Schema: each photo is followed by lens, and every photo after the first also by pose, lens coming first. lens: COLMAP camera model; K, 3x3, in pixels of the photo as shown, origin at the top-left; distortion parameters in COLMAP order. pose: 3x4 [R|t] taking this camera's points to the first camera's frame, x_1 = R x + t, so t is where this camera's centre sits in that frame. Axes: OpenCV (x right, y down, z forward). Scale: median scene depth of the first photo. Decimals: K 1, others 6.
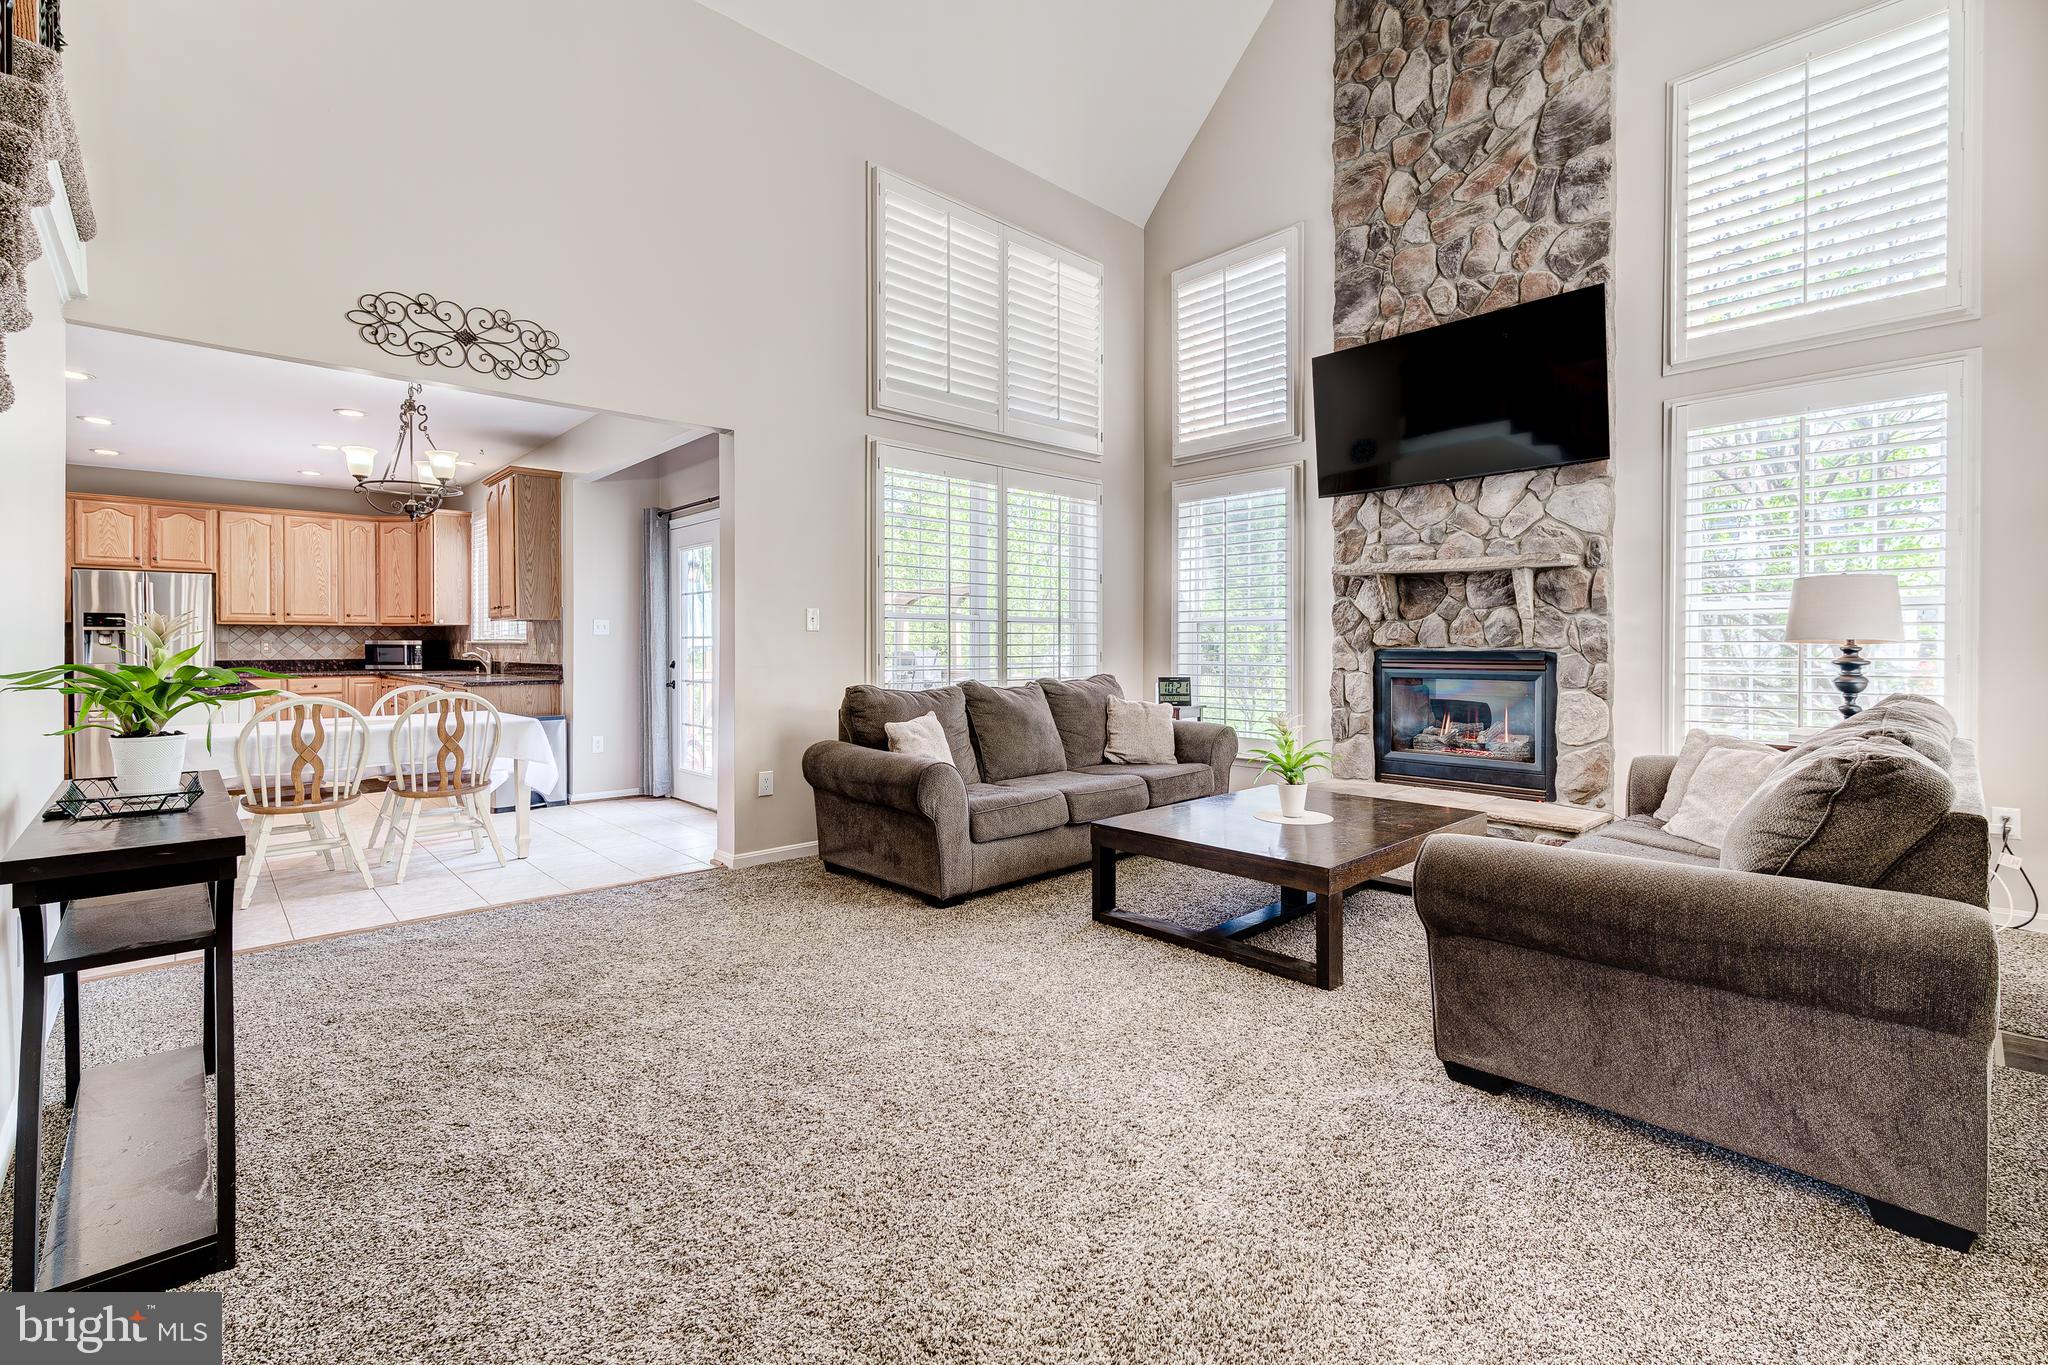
lens RADIAL K [[877.1, 0, 1028.1], [0, 877.1, 651.1], [0, 0, 1]] dist [0.002868, 0.000245]
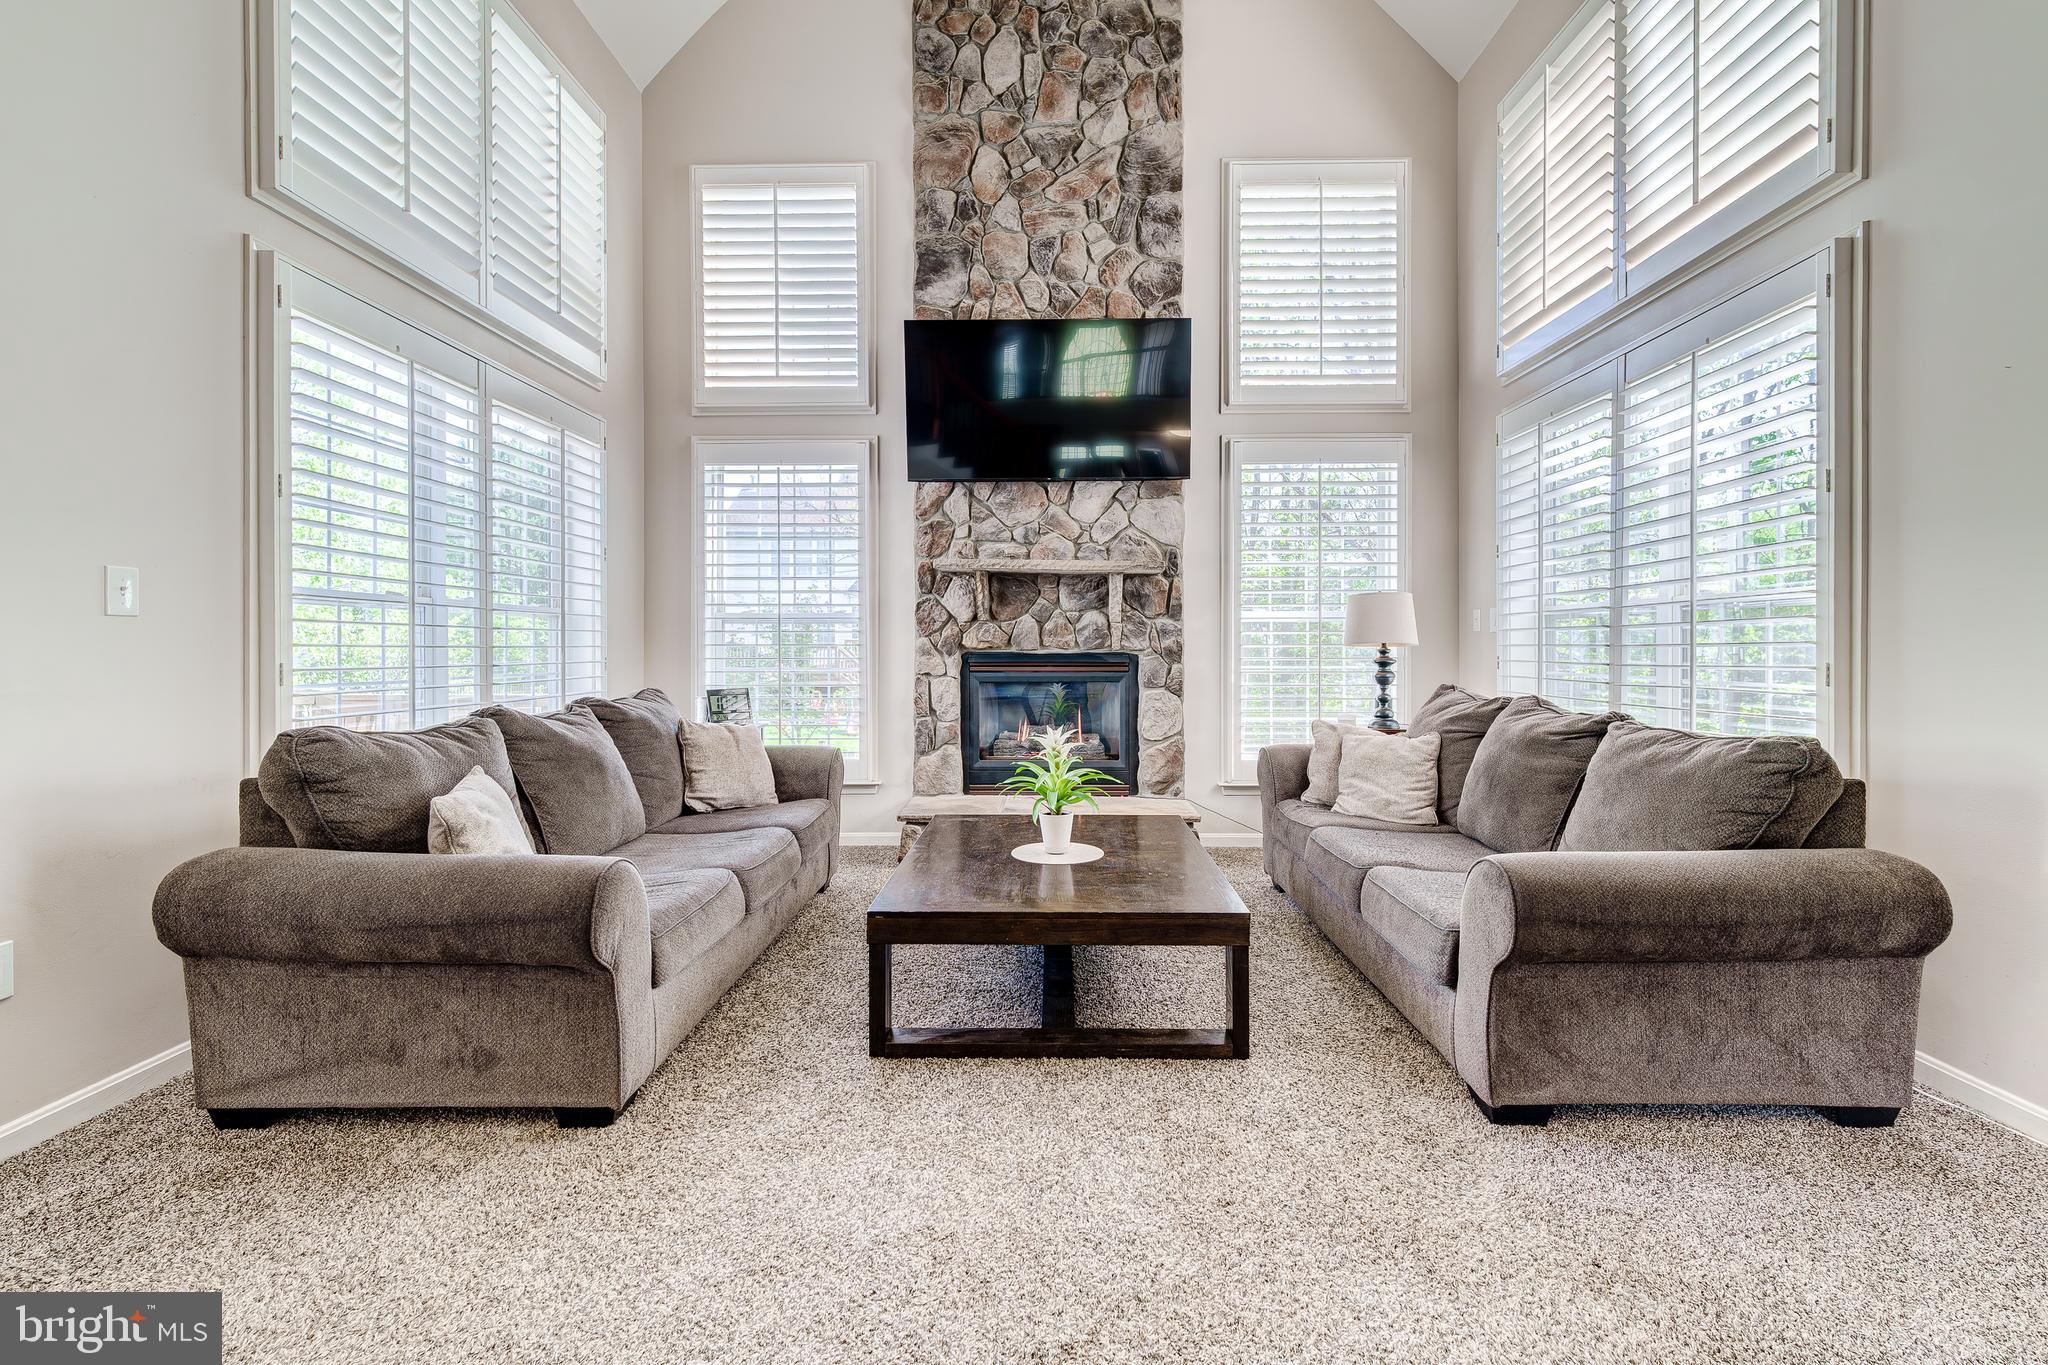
lens RADIAL K [[877.1, 0, 1028.1], [0, 877.1, 651.1], [0, 0, 1]] dist [0.002868, 0.000245]
pose [[0.703216, -0.002193, 0.710973, -0.237173], [0.004515, 0.999989, -0.001382, -0.001618], [-0.710962, 0.004182, 0.703218, 0.329900]]
